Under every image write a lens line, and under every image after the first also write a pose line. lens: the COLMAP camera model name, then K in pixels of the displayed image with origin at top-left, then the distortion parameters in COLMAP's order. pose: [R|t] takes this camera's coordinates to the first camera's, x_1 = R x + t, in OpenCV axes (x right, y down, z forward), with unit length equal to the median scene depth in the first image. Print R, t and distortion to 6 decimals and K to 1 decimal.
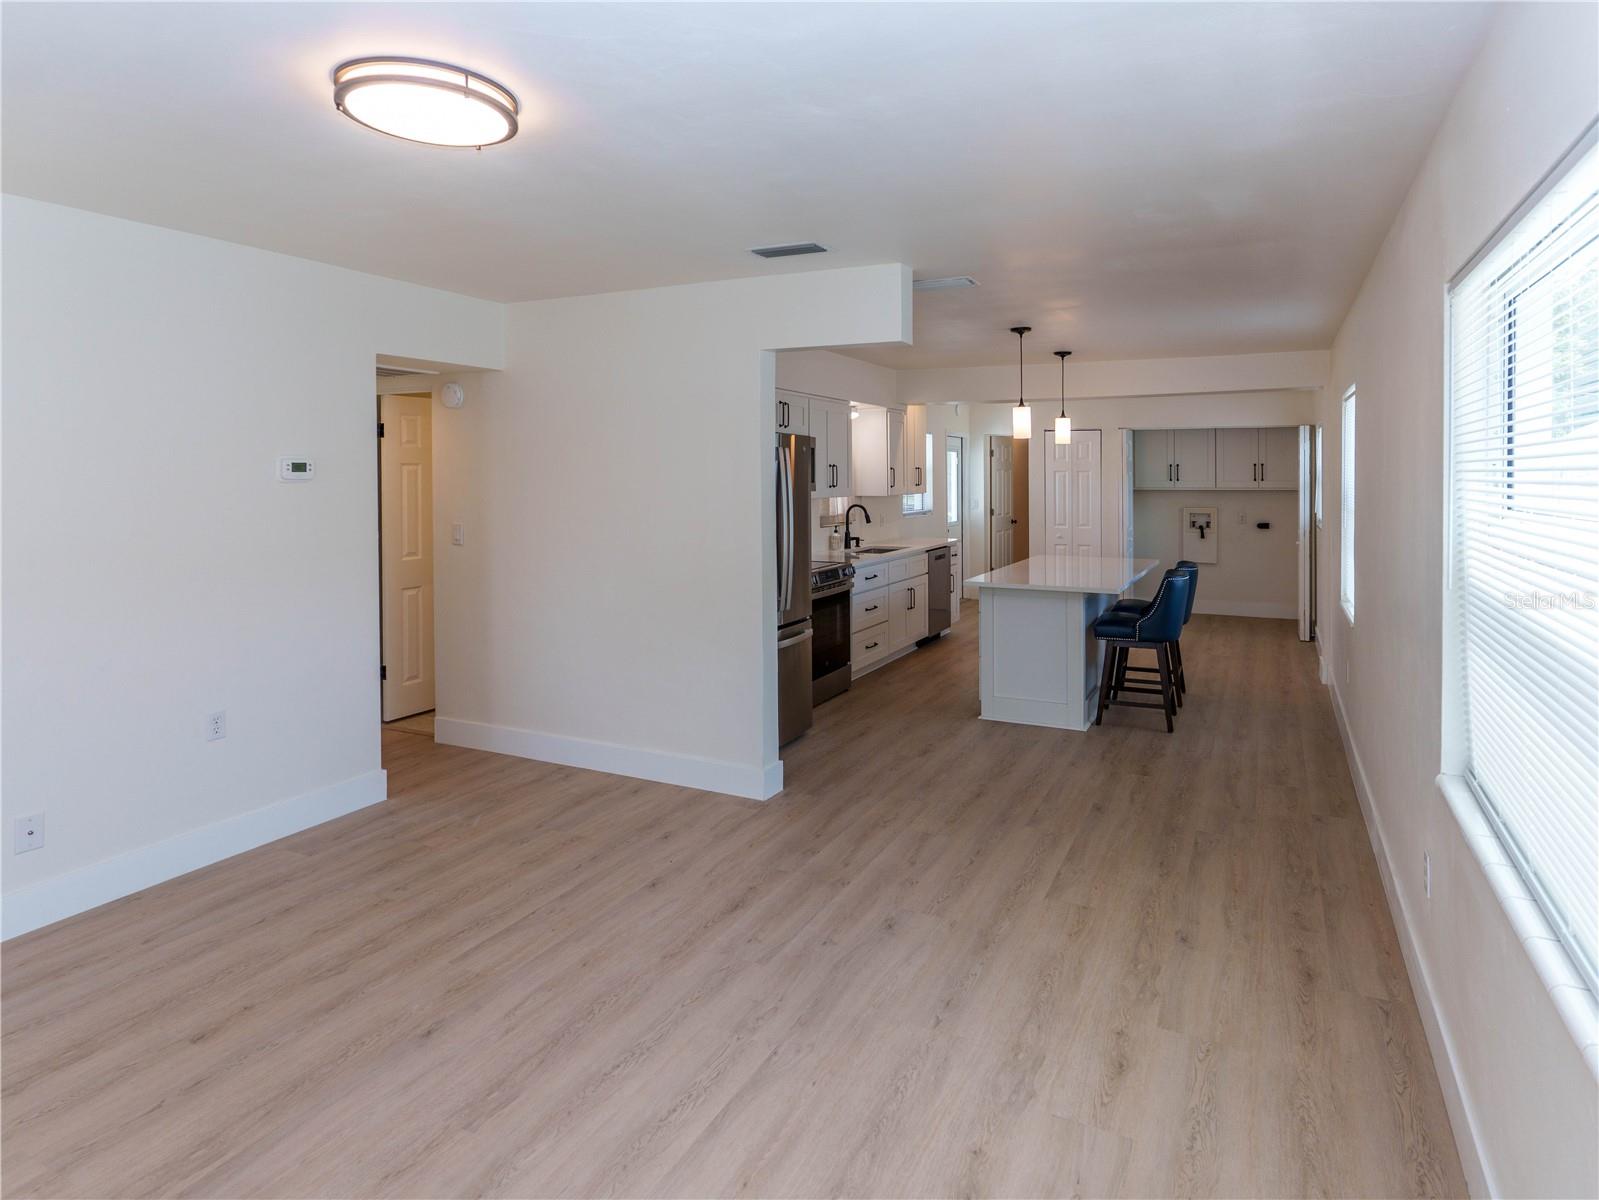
lens RADIAL K [[875.8, 0, 799.5], [0, 875.8, 600.0], [0, 0, 1]] dist [0.003813, 0.000264]
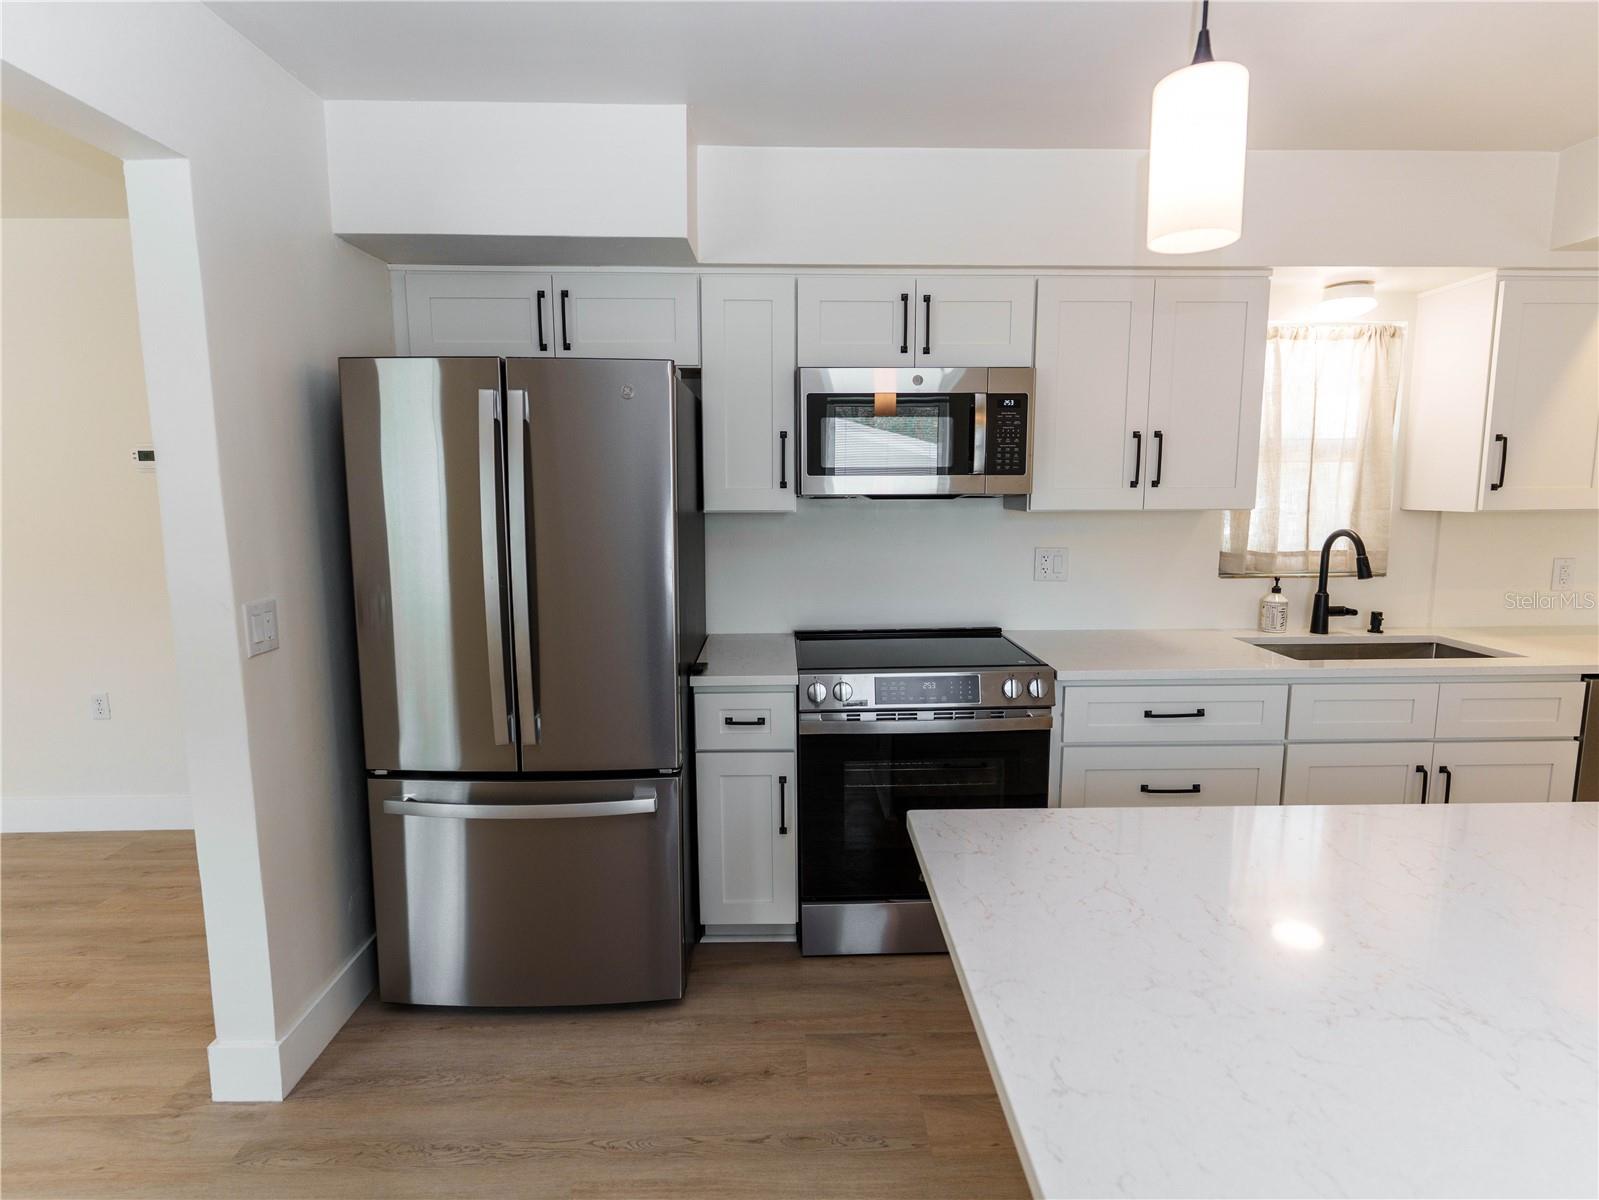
lens RADIAL K [[844.5, 0, 799.5], [0, 844.5, 600.0], [0, 0, 1]] dist [-0.001963, -0.000129]
pose [[0.463690, 0.119206, -0.877941, 0.611082], [-0.116890, 0.990477, 0.072749, -0.158638], [0.878253, 0.068889, 0.473209, 1.261637]]
